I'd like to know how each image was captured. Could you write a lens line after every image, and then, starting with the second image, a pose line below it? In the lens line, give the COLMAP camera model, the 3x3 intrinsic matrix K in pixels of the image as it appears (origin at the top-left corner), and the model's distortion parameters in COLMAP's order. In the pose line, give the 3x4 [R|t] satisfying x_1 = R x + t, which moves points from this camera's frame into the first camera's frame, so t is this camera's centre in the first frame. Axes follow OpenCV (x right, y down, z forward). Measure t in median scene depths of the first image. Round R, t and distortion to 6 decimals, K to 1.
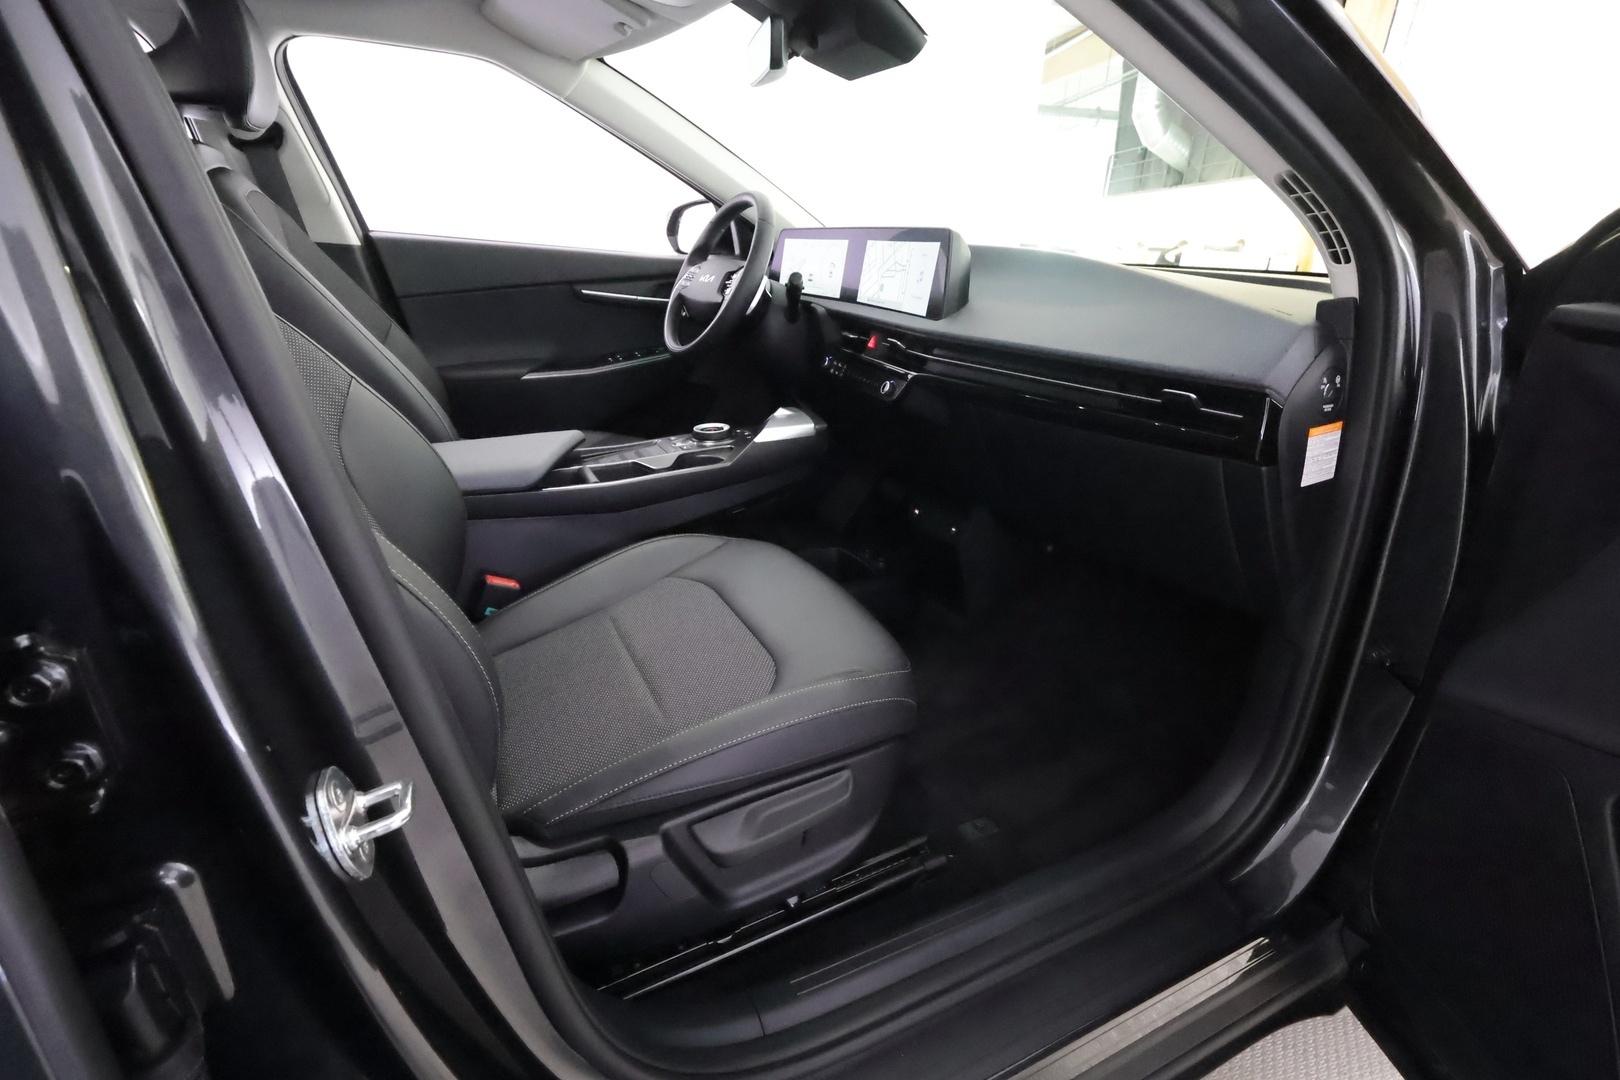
lens RADIAL K [[760.0, 0, 810.0], [0, 760.0, 540.0], [0, 0, 1]] dist [-0.002550, -0.000020]
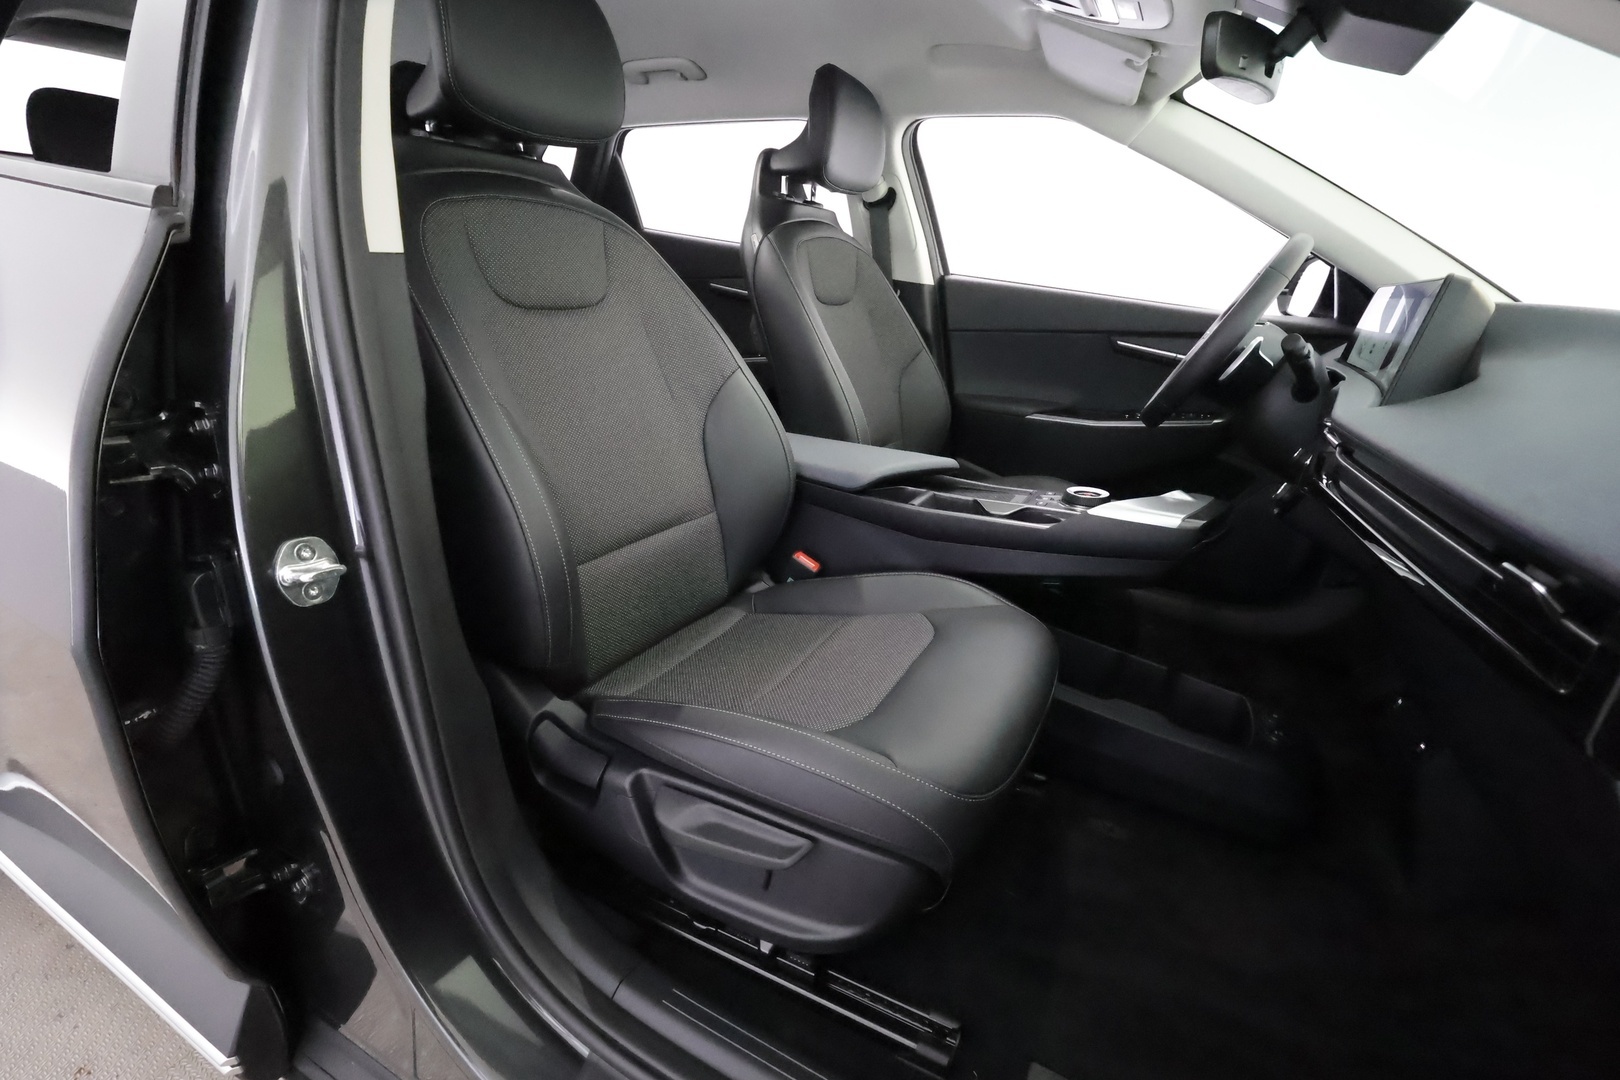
lens RADIAL K [[753.0, 0, 810.0], [0, 753.0, 540.0], [0, 0, 1]] dist [0.001415, 0.000378]
pose [[0.568787, 0.287576, -0.770572, 0.369138], [-0.344248, 0.934110, 0.094506, -0.066321], [0.746977, 0.211514, 0.630307, 0.215212]]
